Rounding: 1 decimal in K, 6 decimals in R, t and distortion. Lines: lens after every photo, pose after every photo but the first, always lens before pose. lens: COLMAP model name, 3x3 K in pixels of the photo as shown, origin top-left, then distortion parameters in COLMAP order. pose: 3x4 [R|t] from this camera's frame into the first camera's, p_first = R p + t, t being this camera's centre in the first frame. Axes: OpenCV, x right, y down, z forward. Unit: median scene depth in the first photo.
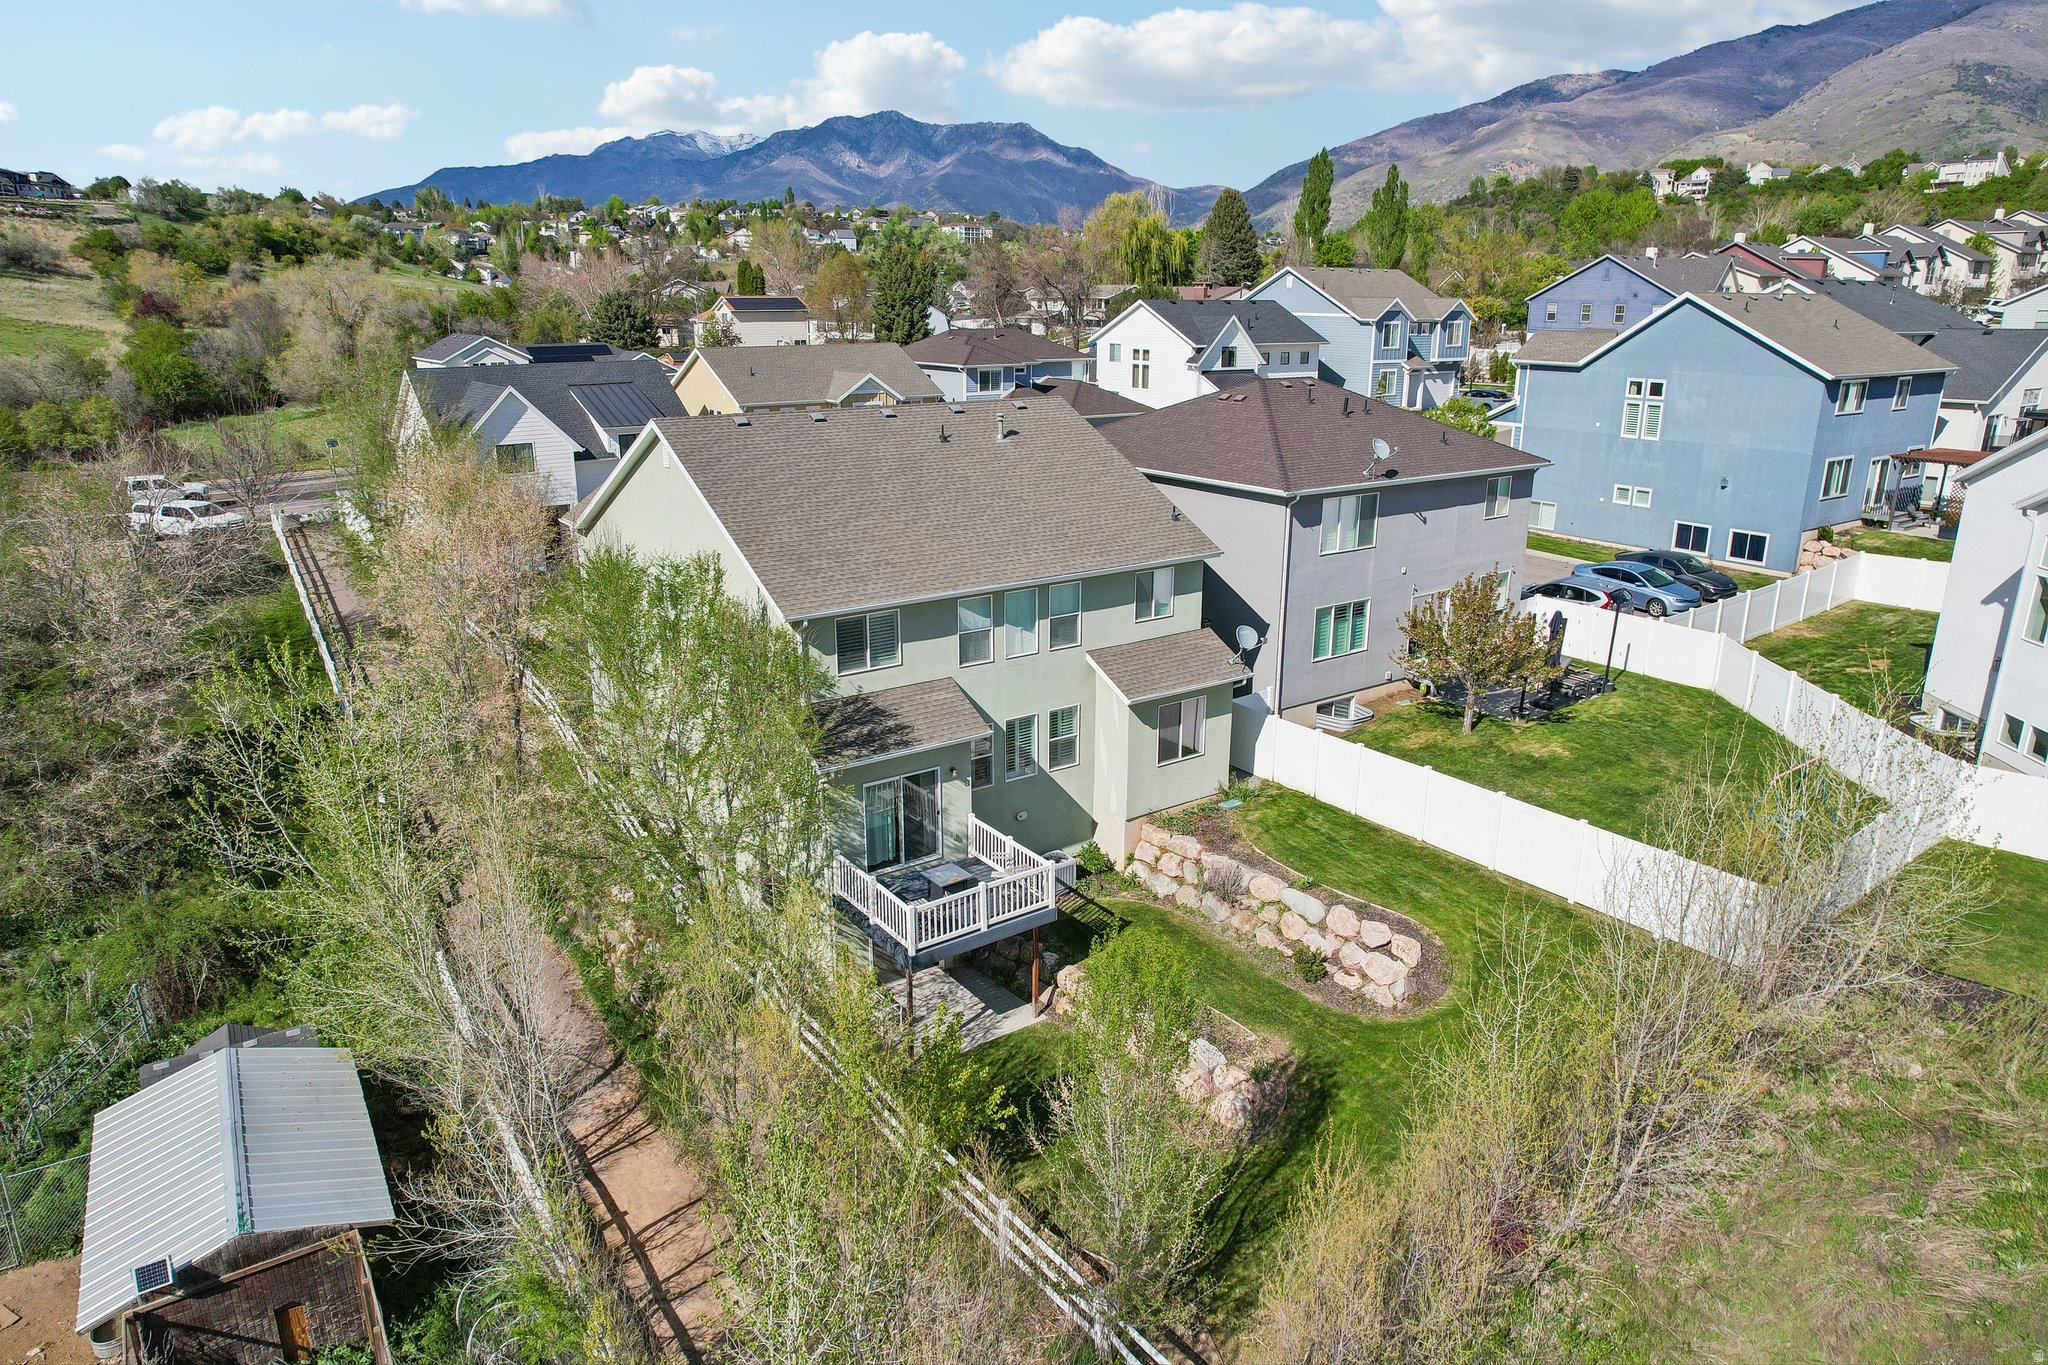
lens RADIAL K [[1289.0, 0, 1024.0], [0, 1289.0, 682.5], [0, 0, 1]] dist [-0.079062, 0.071925]
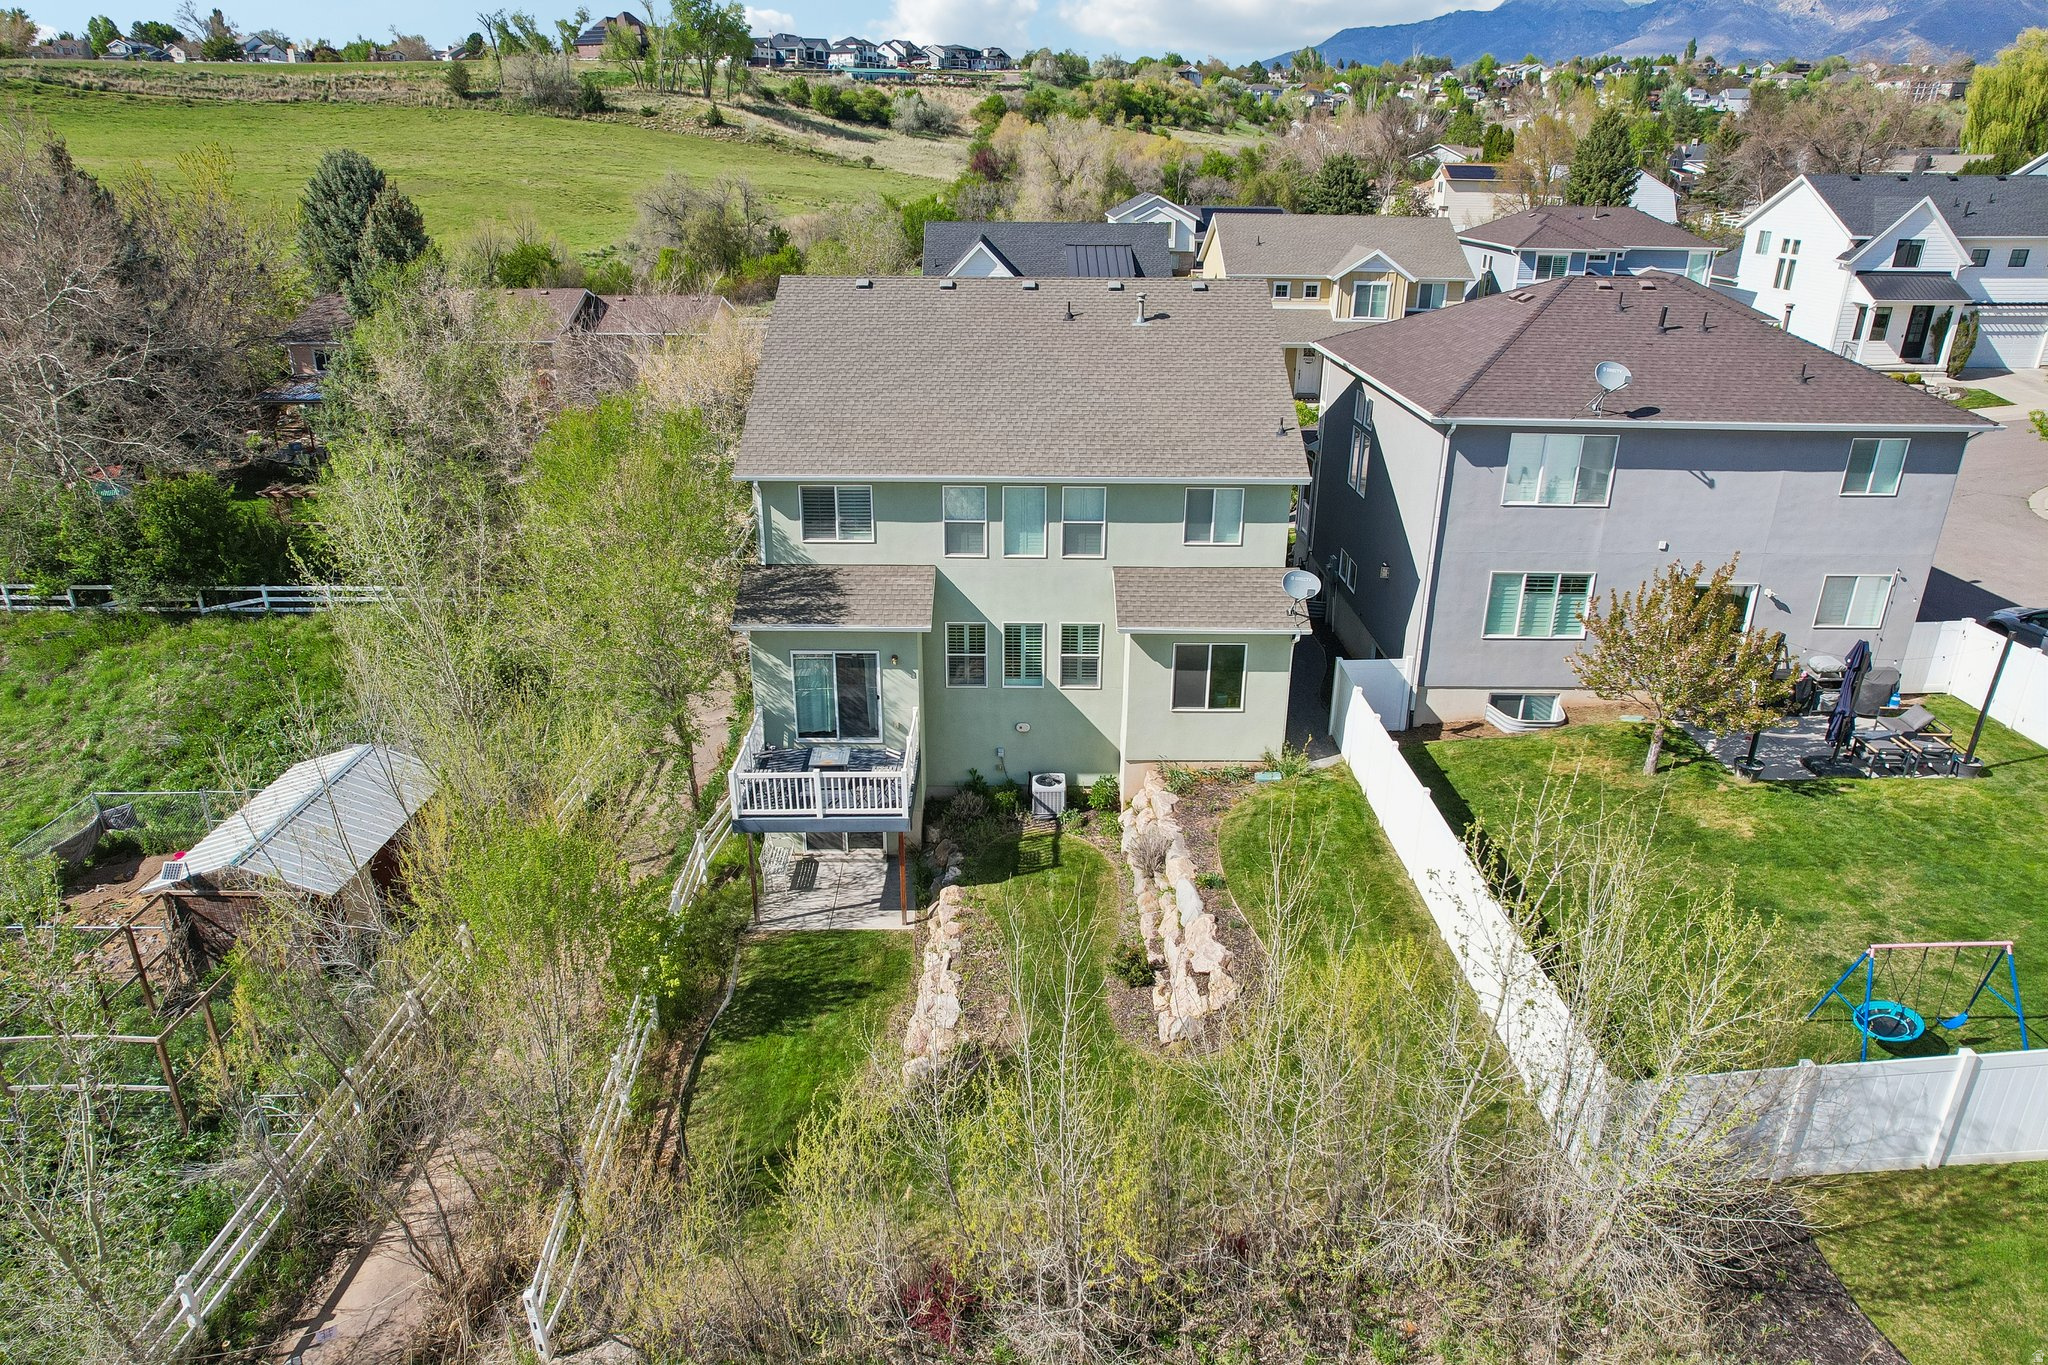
lens RADIAL K [[1289.0, 0, 1024.0], [0, 1289.0, 682.5], [0, 0, 1]] dist [-0.079062, 0.071925]
pose [[0.821718, 0.222365, -0.524722, 0.440548], [-0.171602, 0.974547, 0.144259, -0.058106], [0.543444, -0.028497, 0.838961, 0.191810]]
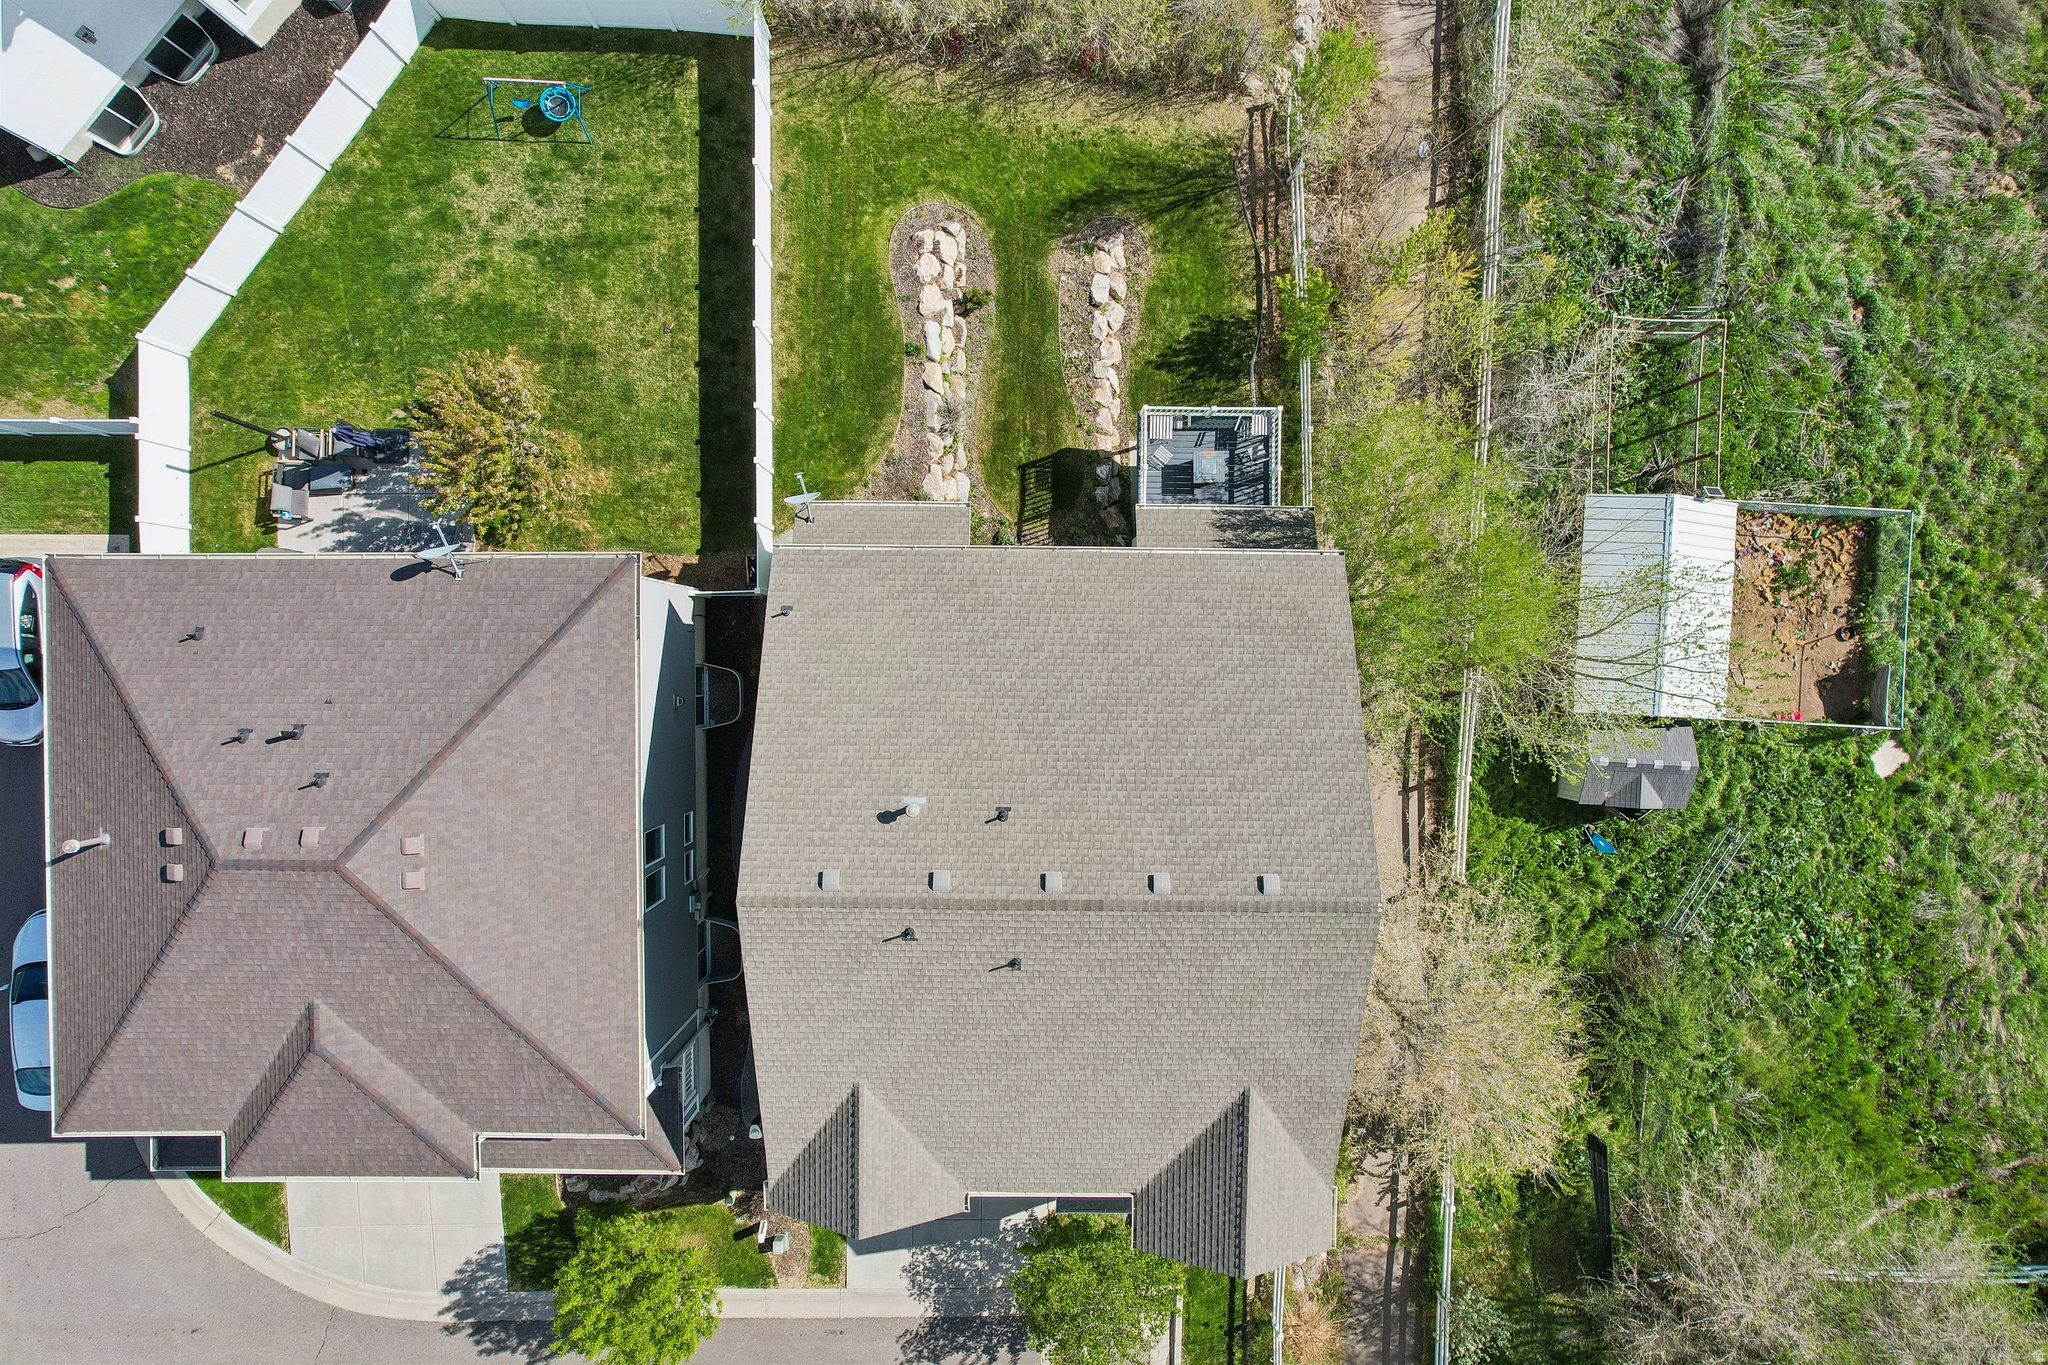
lens RADIAL K [[1289.0, 0, 1024.0], [0, 1289.0, 682.5], [0, 0, 1]] dist [-0.079062, 0.071925]
pose [[-0.815347, -0.578425, -0.025187, -0.046811], [0.162948, -0.271000, 0.948687, -0.913465], [-0.555570, 0.769405, 0.315212, 0.717557]]
